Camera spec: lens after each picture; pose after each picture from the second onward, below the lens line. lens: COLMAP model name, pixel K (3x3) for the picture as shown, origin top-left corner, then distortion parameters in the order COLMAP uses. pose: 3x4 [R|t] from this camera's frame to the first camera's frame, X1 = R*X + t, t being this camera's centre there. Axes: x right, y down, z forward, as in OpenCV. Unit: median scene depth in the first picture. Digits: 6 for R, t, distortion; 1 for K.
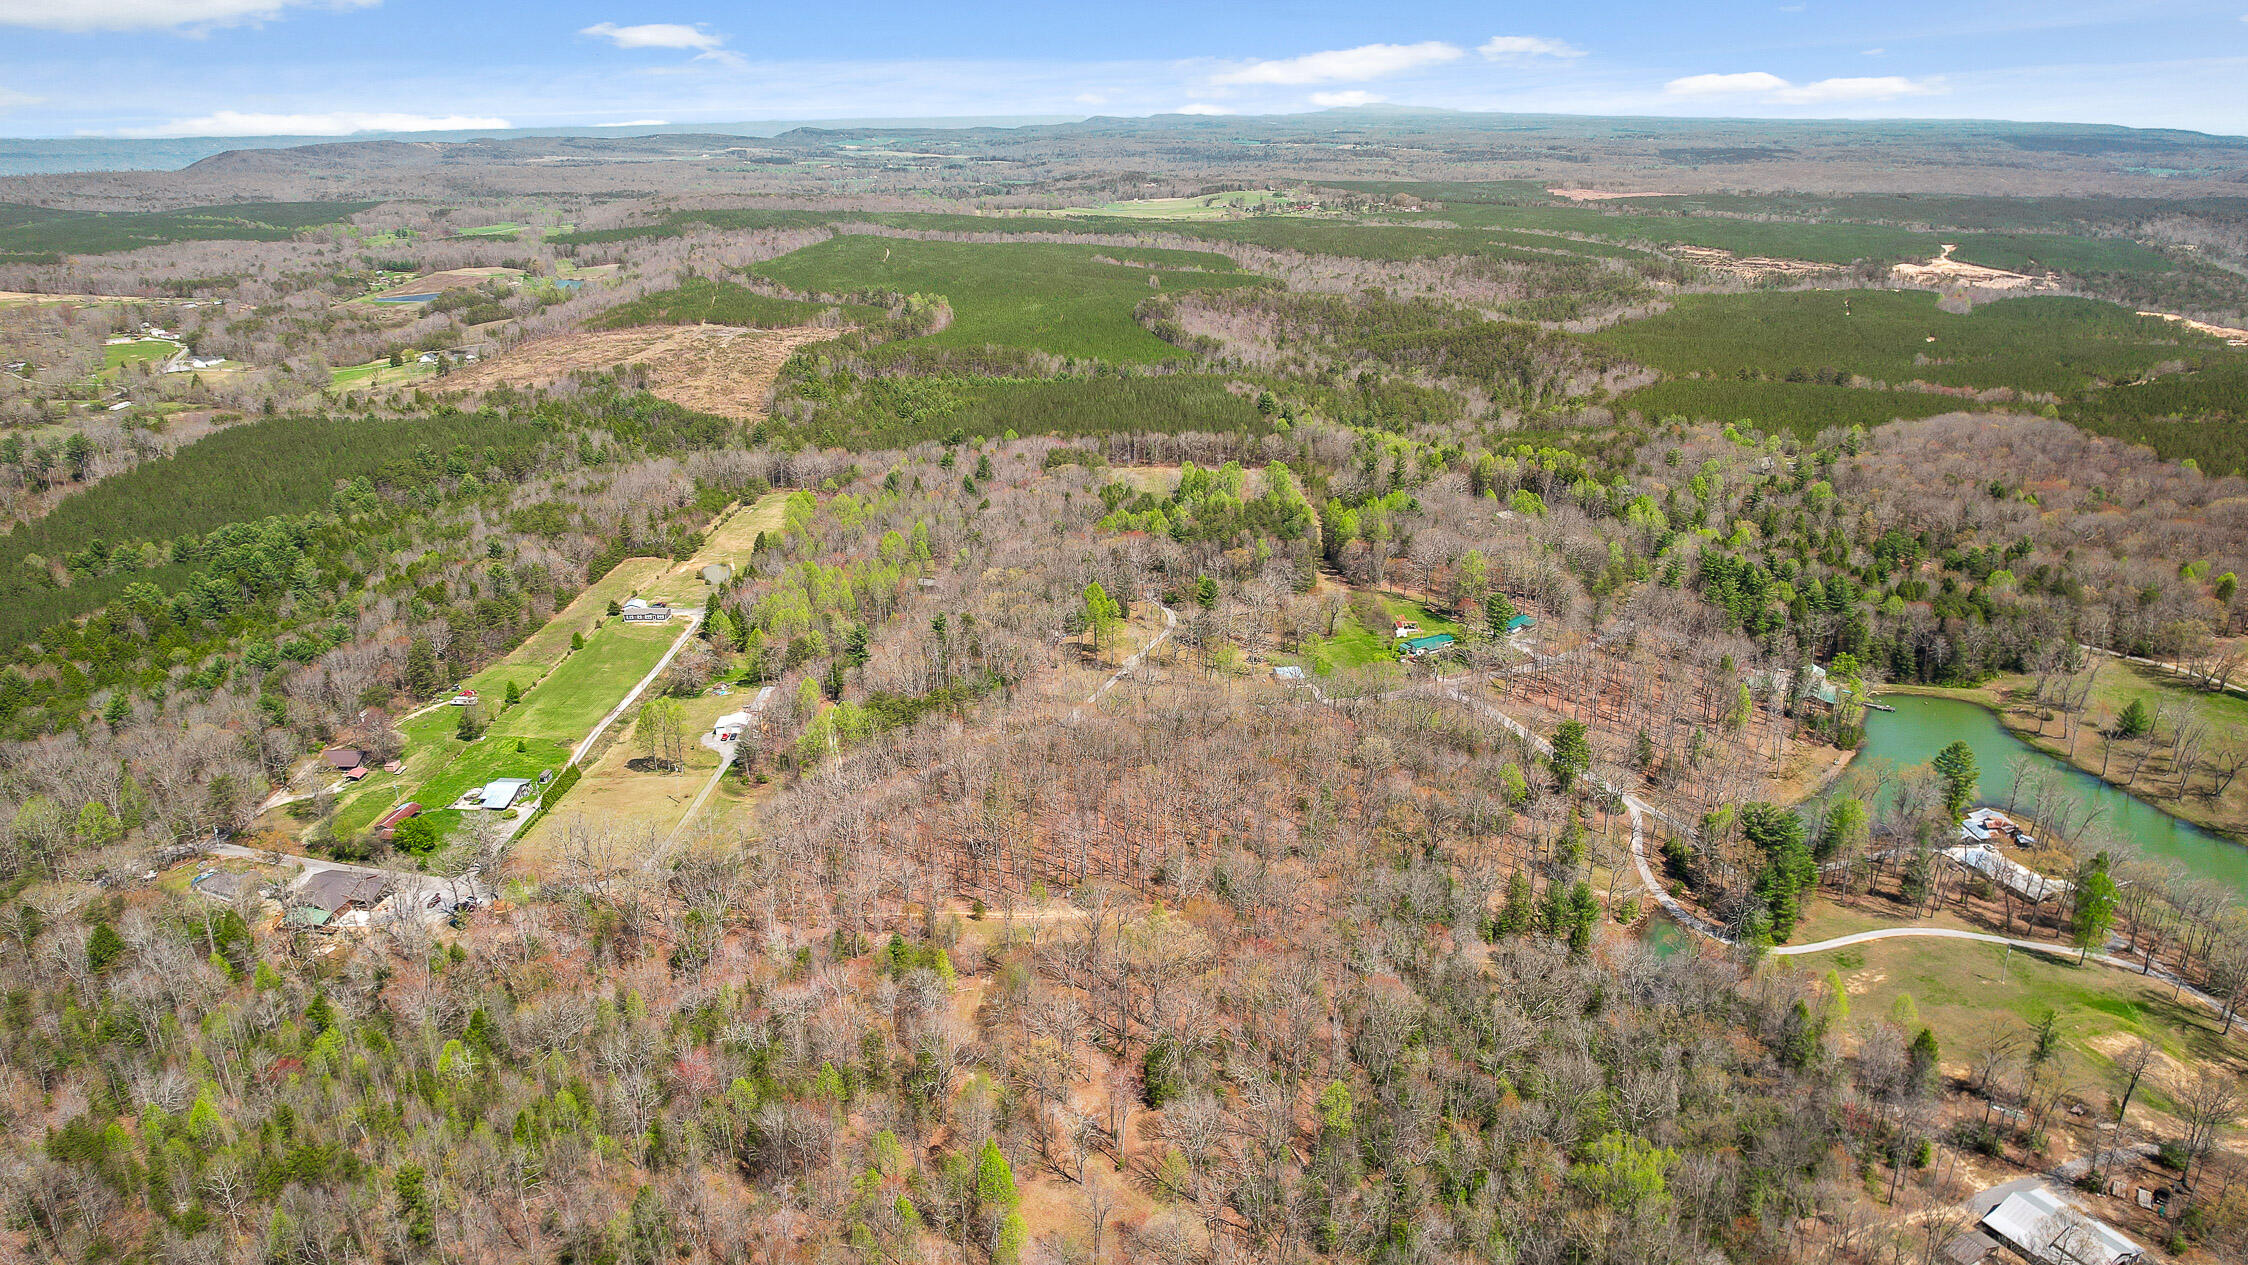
lens RADIAL K [[1465.8, 0, 1124.0], [0, 1465.8, 632.5], [0, 0, 1]] dist [-0.048564, 0.001352]
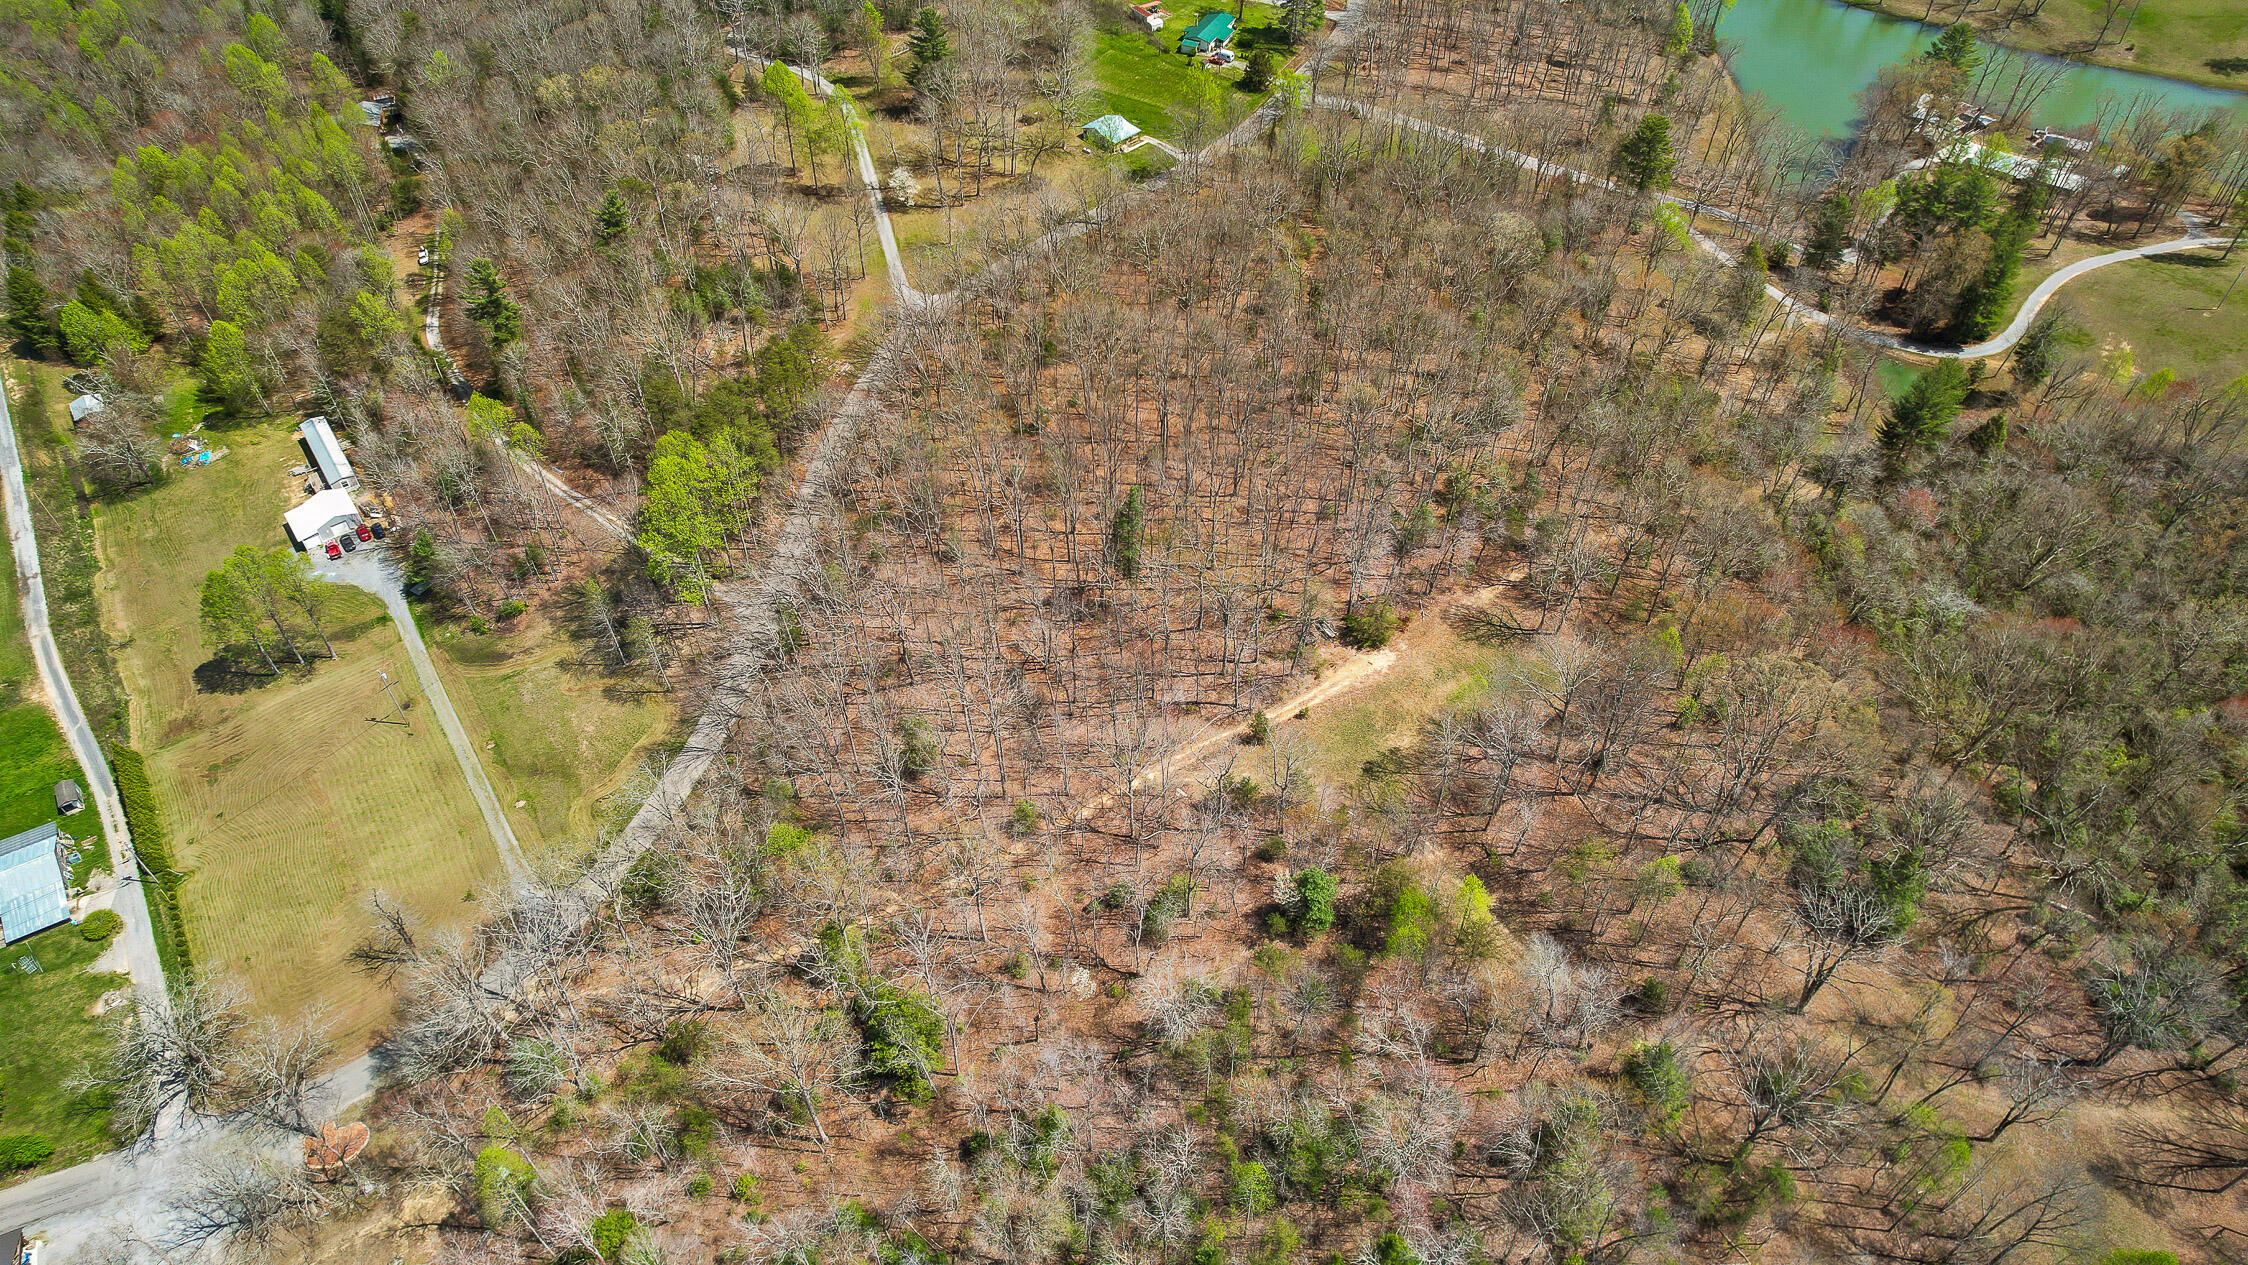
lens RADIAL K [[1431.1, 0, 1124.0], [0, 1431.1, 632.5], [0, 0, 1]] dist [-0.084803, 0.079426]
pose [[0.807932, -0.419056, 0.414292, -0.092182], [0.193032, 0.852471, 0.485832, -0.033355], [-0.556763, -0.312547, 0.769629, 0.151311]]
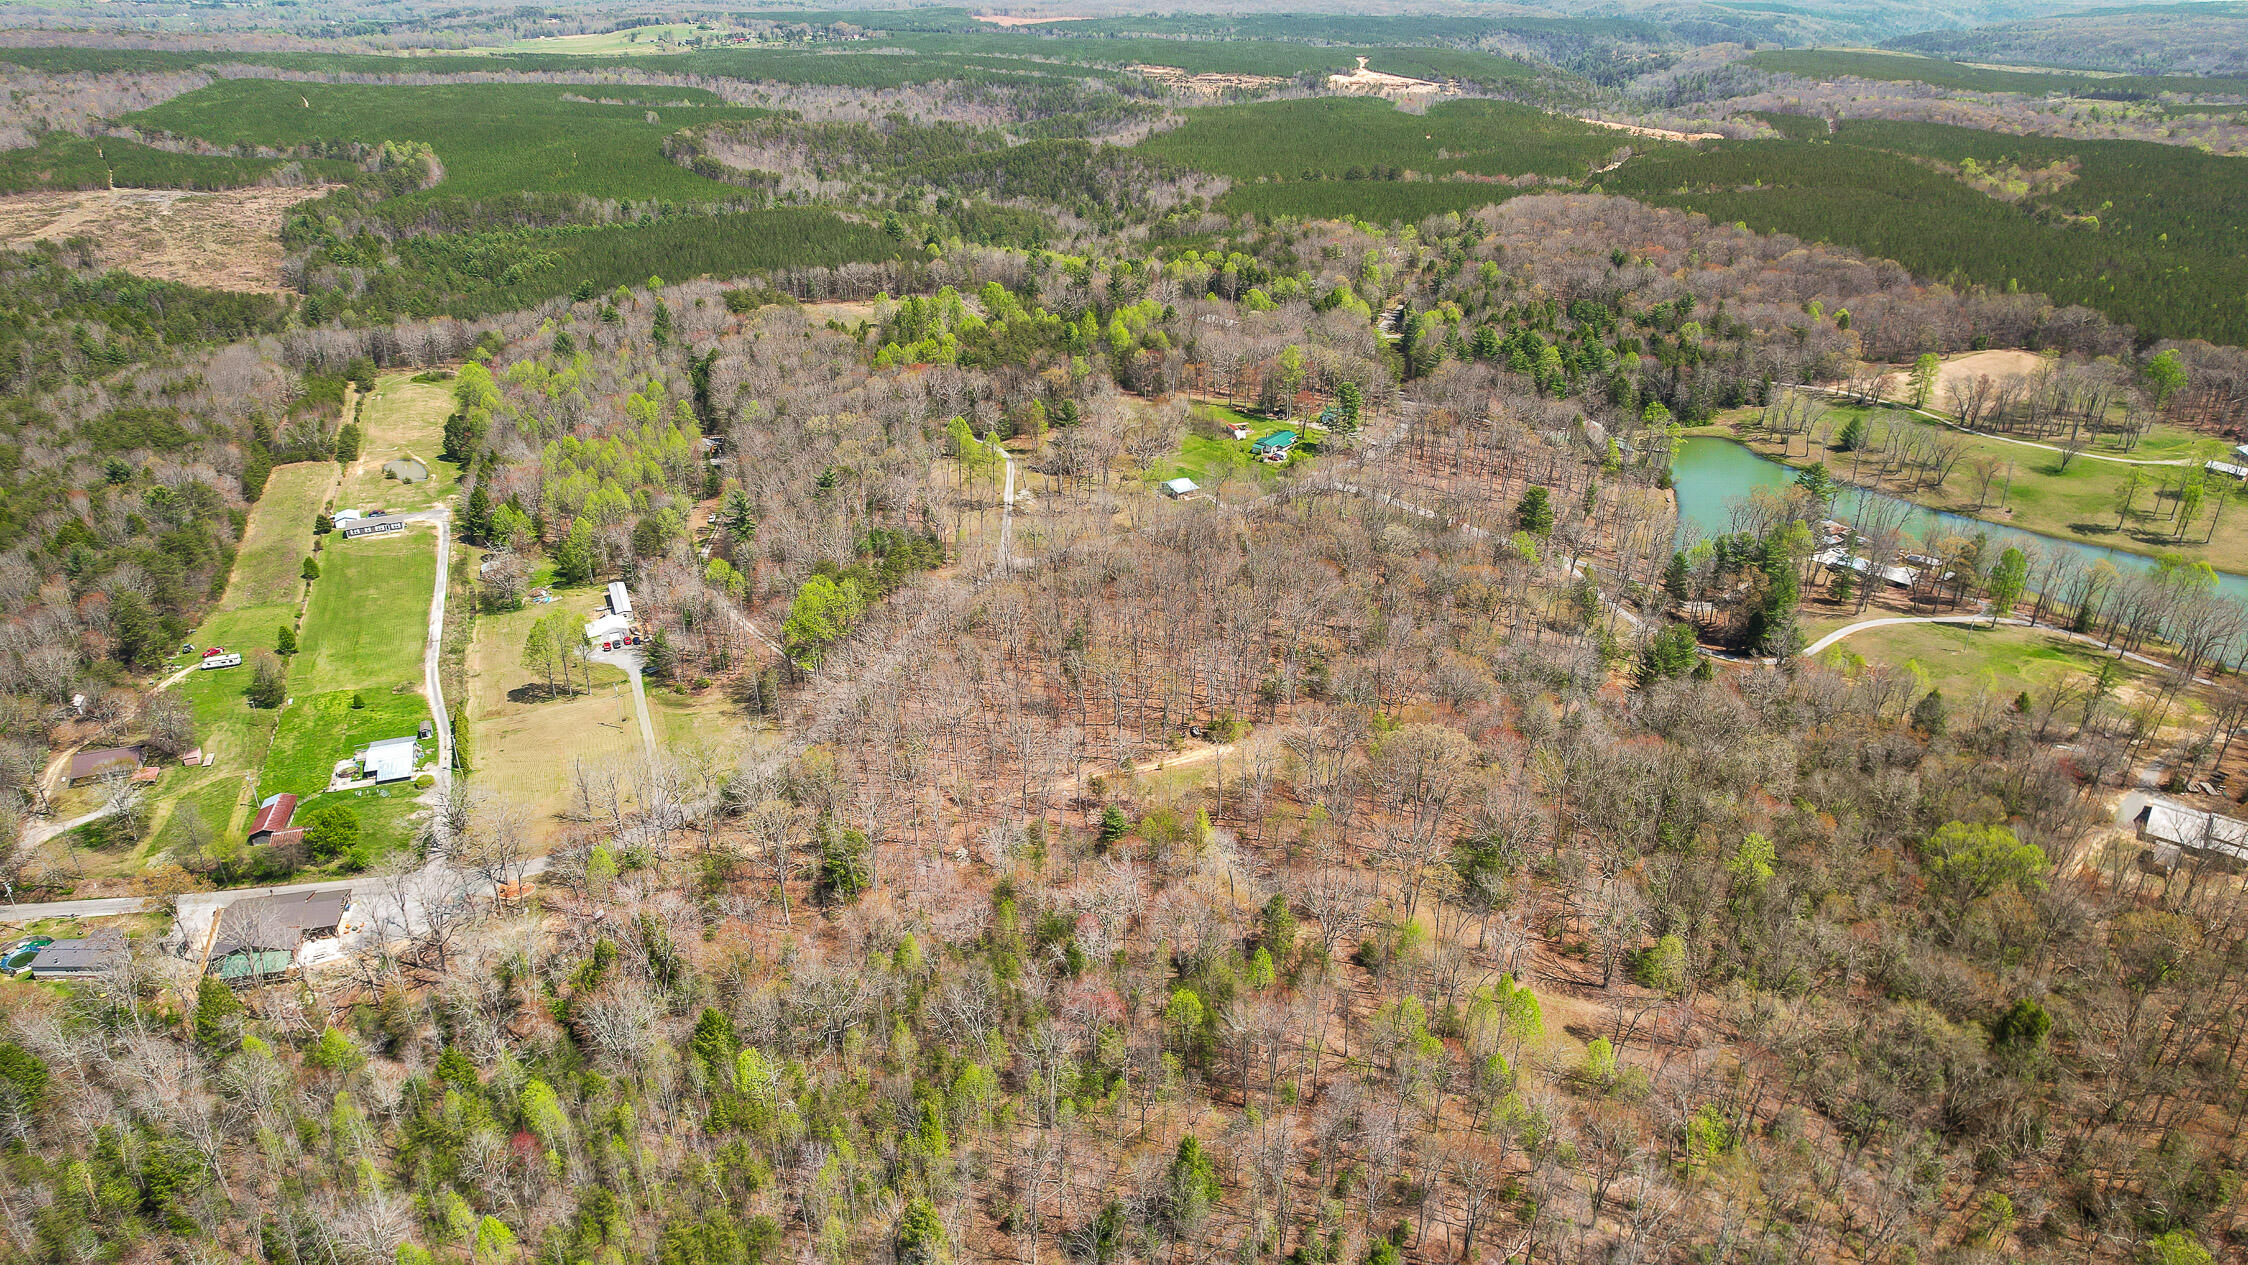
lens RADIAL K [[1431.1, 0, 1124.0], [0, 1431.1, 632.5], [0, 0, 1]] dist [-0.084803, 0.079426]
pose [[0.915433, -0.165978, 0.366651, -0.103854], [0.124550, 0.983113, 0.134072, -0.002880], [-0.382713, -0.077068, 0.920647, 0.048618]]
